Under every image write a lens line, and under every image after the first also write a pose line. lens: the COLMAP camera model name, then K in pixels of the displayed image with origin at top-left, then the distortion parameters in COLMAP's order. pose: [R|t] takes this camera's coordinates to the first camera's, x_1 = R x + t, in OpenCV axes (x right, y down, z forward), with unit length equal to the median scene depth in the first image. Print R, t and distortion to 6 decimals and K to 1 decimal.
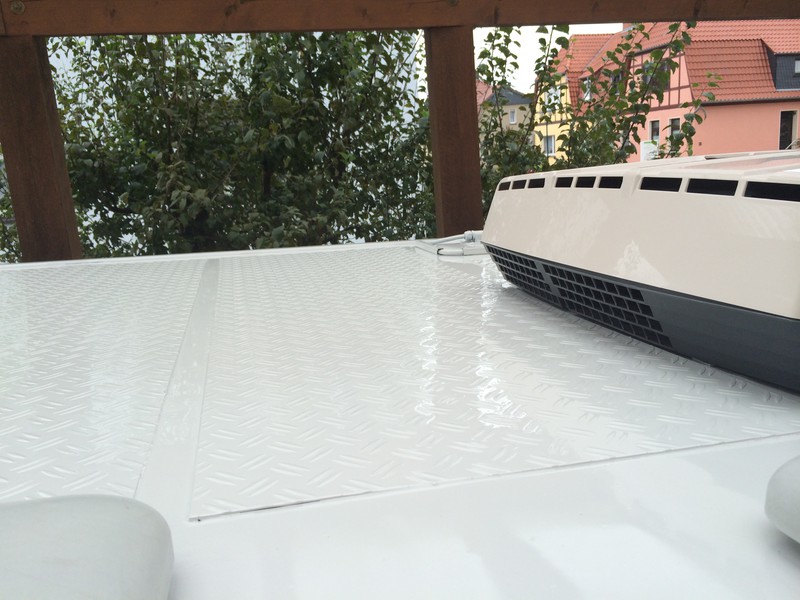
lens RADIAL K [[703.1, 0, 400.0], [0, 703.1, 300.0], [0, 0, 1]] dist [-0.026347, -0.011817]
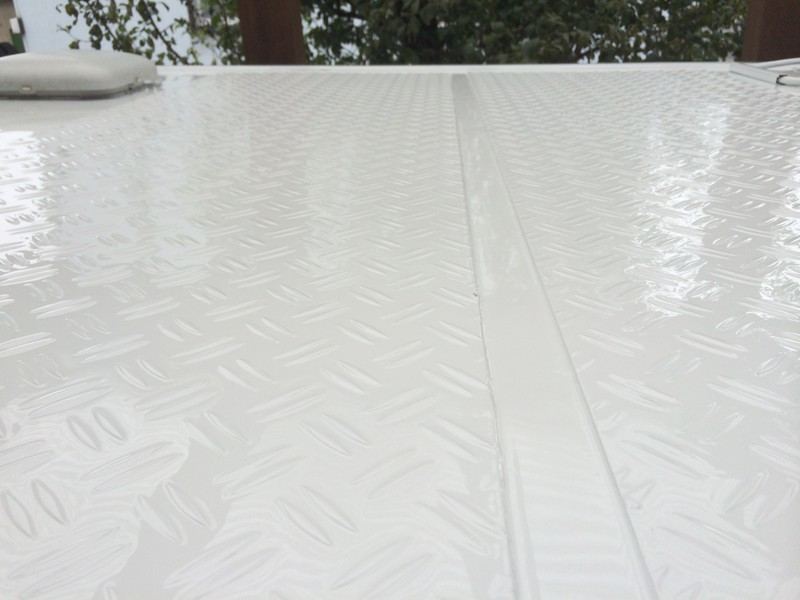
lens RADIAL K [[703.1, 0, 400.0], [0, 703.1, 300.0], [0, 0, 1]] dist [-0.026347, -0.011817]
pose [[0.957630, 0.135255, -0.254264, -0.060342], [-0.070854, 0.966370, 0.247201, 0.000262], [0.279148, -0.218712, 0.935009, 0.109932]]
